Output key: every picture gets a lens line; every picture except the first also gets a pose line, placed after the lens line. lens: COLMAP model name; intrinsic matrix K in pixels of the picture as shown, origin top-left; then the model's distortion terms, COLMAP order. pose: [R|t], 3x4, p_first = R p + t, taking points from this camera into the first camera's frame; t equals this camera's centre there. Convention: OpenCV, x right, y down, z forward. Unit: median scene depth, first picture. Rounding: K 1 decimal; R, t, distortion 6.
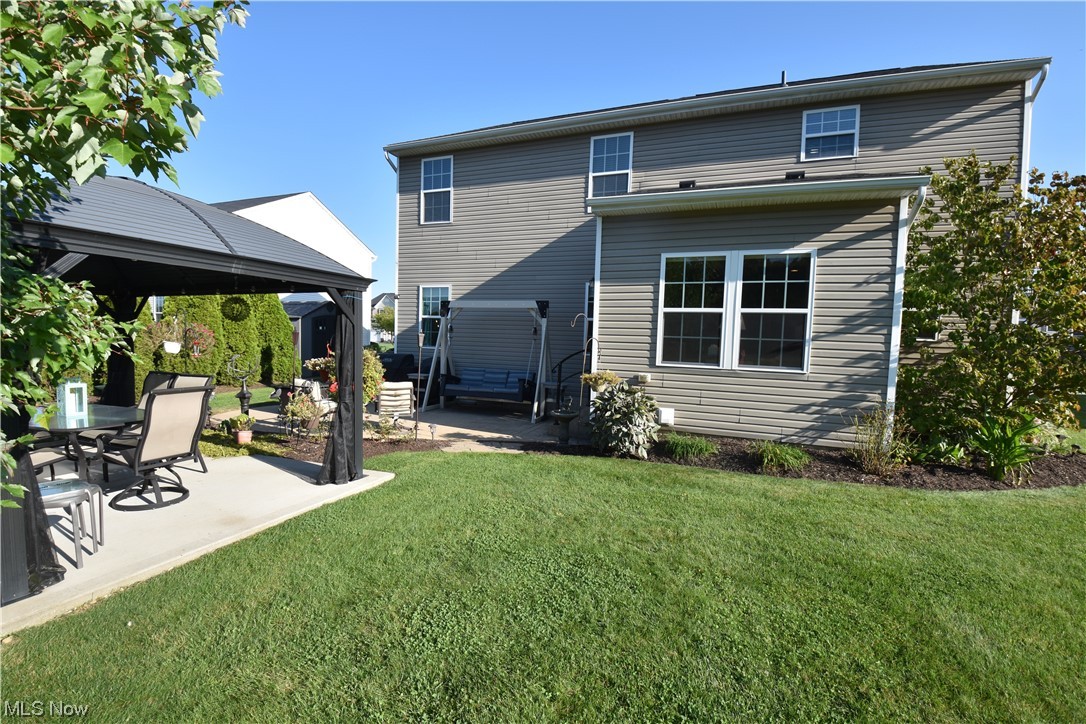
lens RADIAL K [[482.0, 0, 543.3], [0, 482.0, 362.8], [0, 0, 1]] dist [-0.002756, -0.007354]
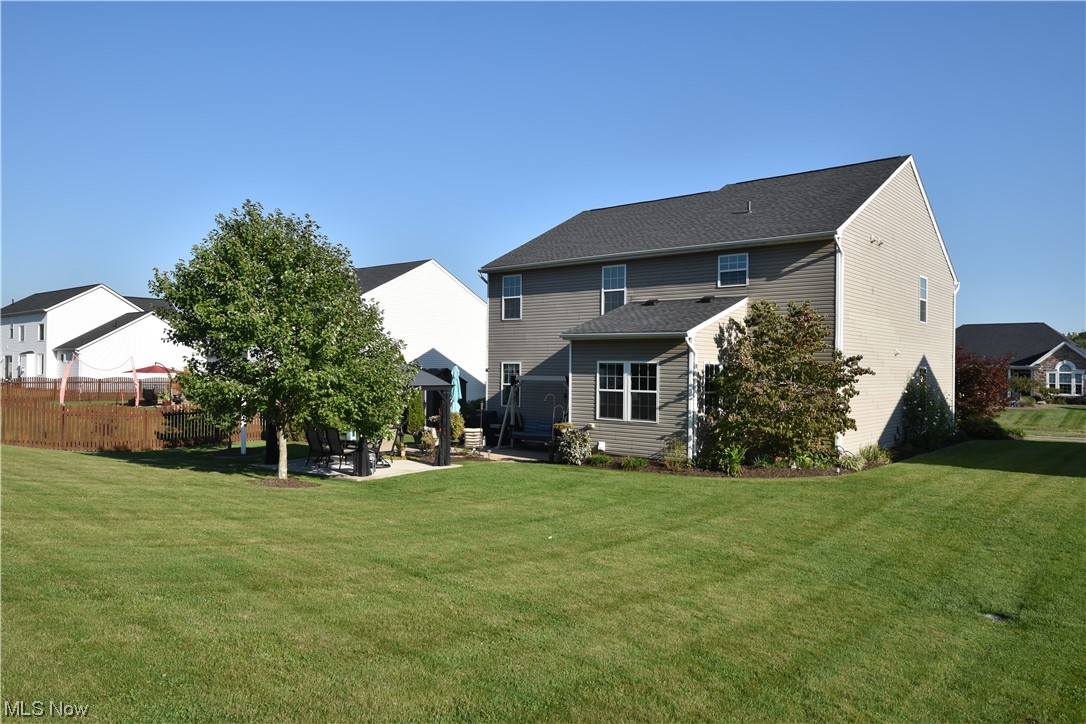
lens RADIAL K [[754.3, 0, 542.1], [0, 754.3, 364.0], [0, 0, 1]] dist [0.007454, -0.000386]
pose [[0.952604, -0.024080, -0.303260, 0.948648], [0.004662, 0.997901, -0.064592, -0.020641], [0.304179, 0.060117, 0.950716, -1.928664]]
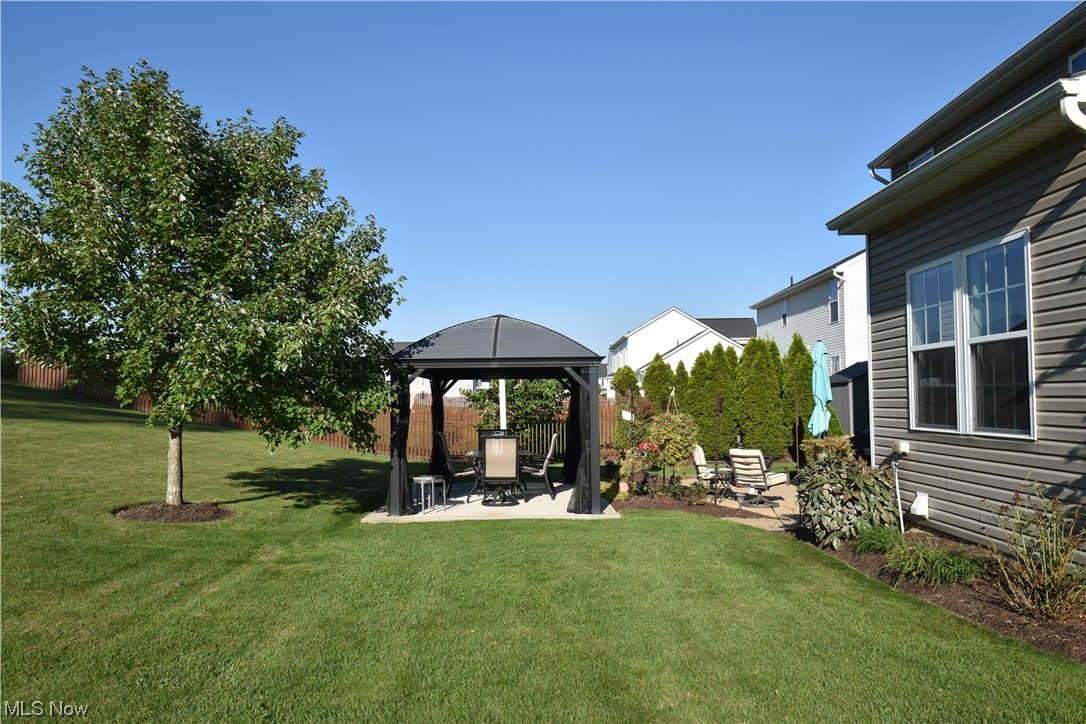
lens RADIAL K [[754.3, 0, 538.2], [0, 754.3, 369.1], [0, 0, 1]] dist [0.007454, -0.000386]
pose [[0.357543, -0.074745, -0.930901, 1.076626], [-0.025087, 0.995664, -0.089581, 0.030395], [0.933560, 0.055382, 0.354117, 0.107252]]
